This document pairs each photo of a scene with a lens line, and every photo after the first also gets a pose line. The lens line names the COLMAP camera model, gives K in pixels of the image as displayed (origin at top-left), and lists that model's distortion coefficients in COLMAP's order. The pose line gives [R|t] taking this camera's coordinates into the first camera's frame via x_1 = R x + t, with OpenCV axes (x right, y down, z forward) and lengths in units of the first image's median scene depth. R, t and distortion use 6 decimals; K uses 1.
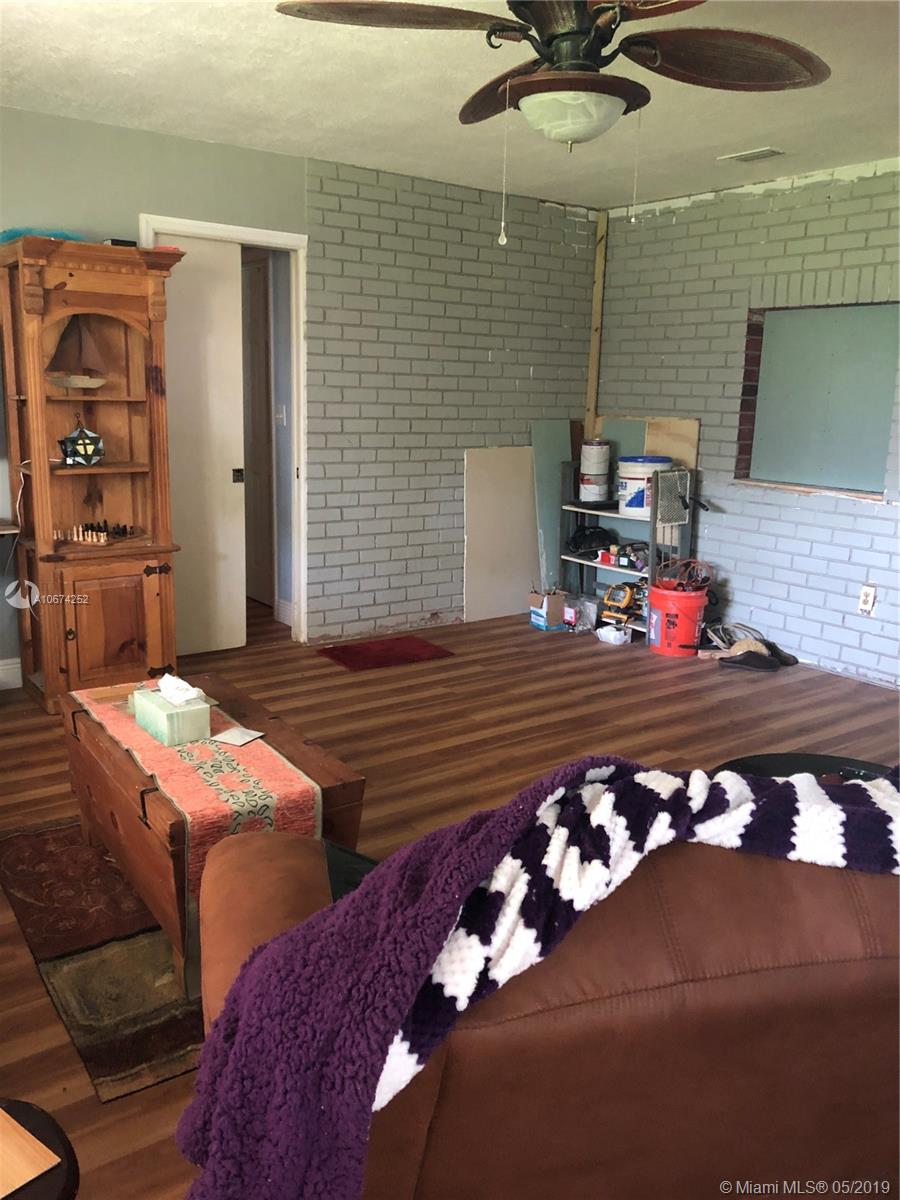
lens RADIAL K [[984.3, 0, 451.1], [0, 984.3, 598.3], [0, 0, 1]] dist [0.027292, -0.003386]
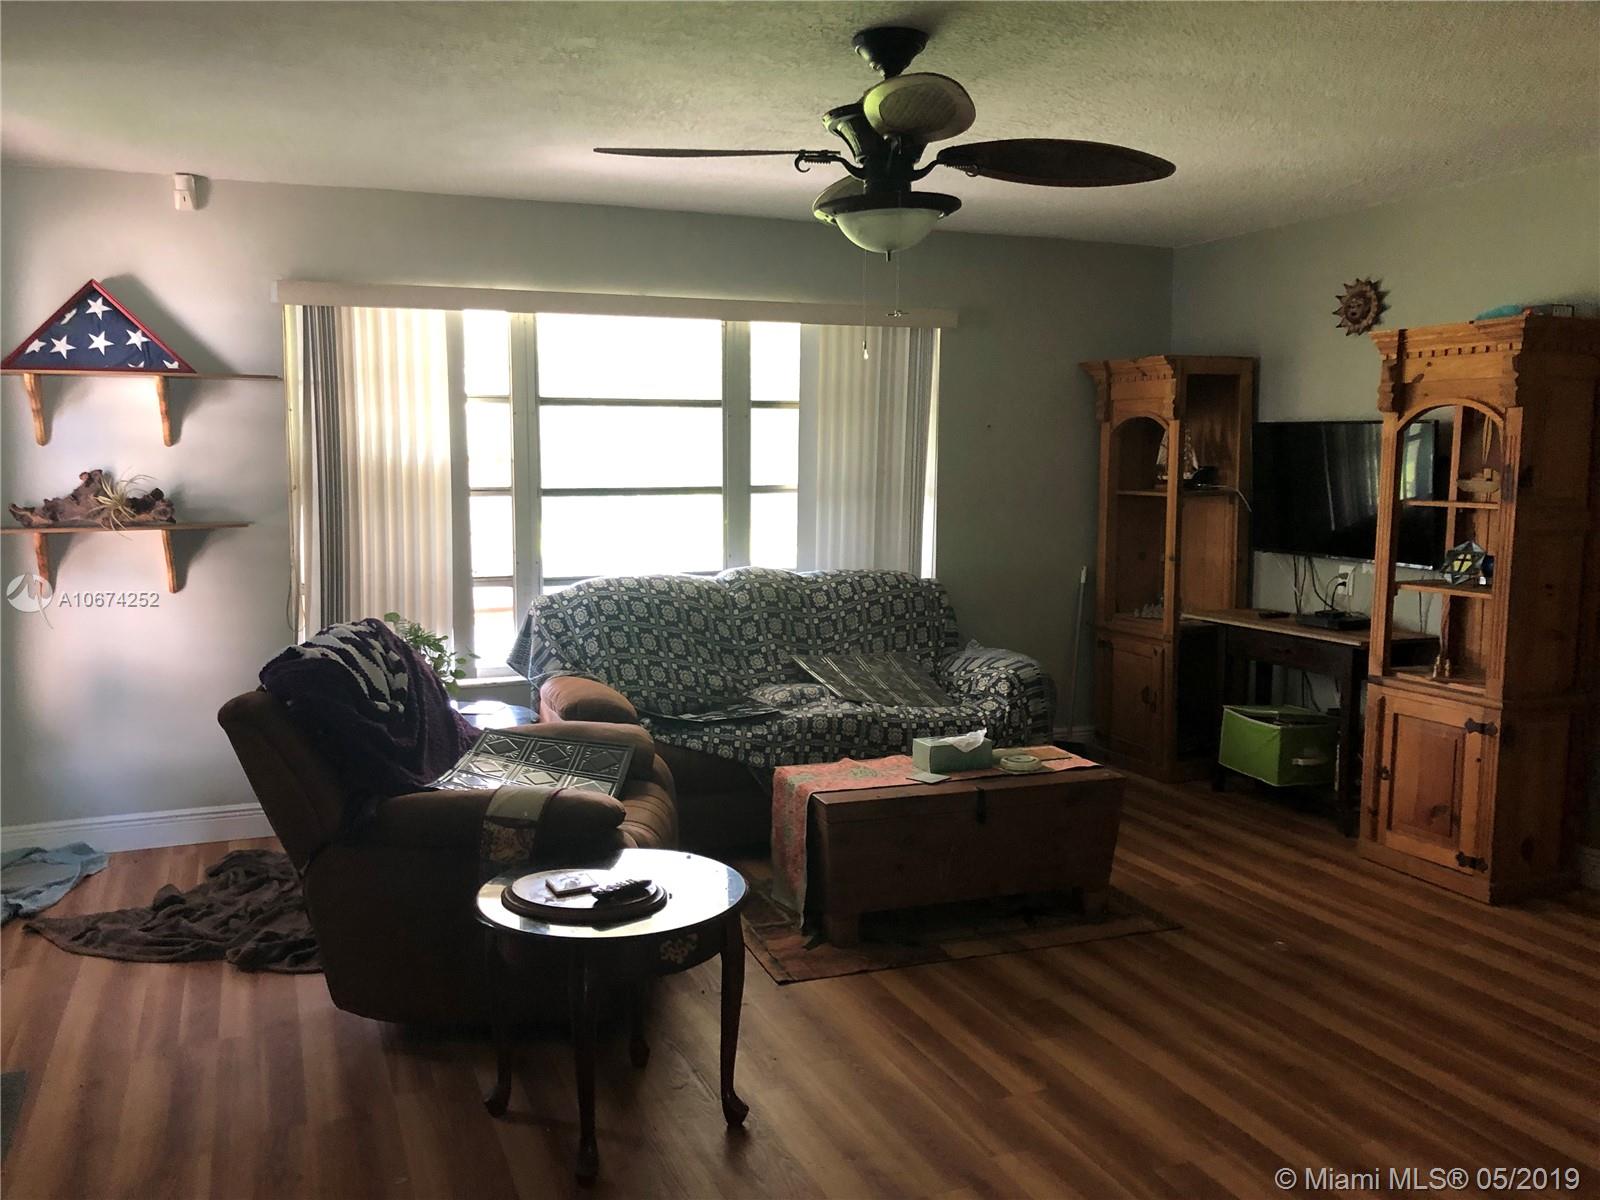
lens RADIAL K [[1312.3, 0, 785.1], [0, 1312.3, 611.7], [0, 0, 1]] dist [0.027292, -0.003386]
pose [[-0.264389, 0.085180, -0.960647, 0.884629], [-0.215776, 0.965616, 0.145006, -0.160076], [0.939968, 0.245623, -0.236918, 0.783894]]
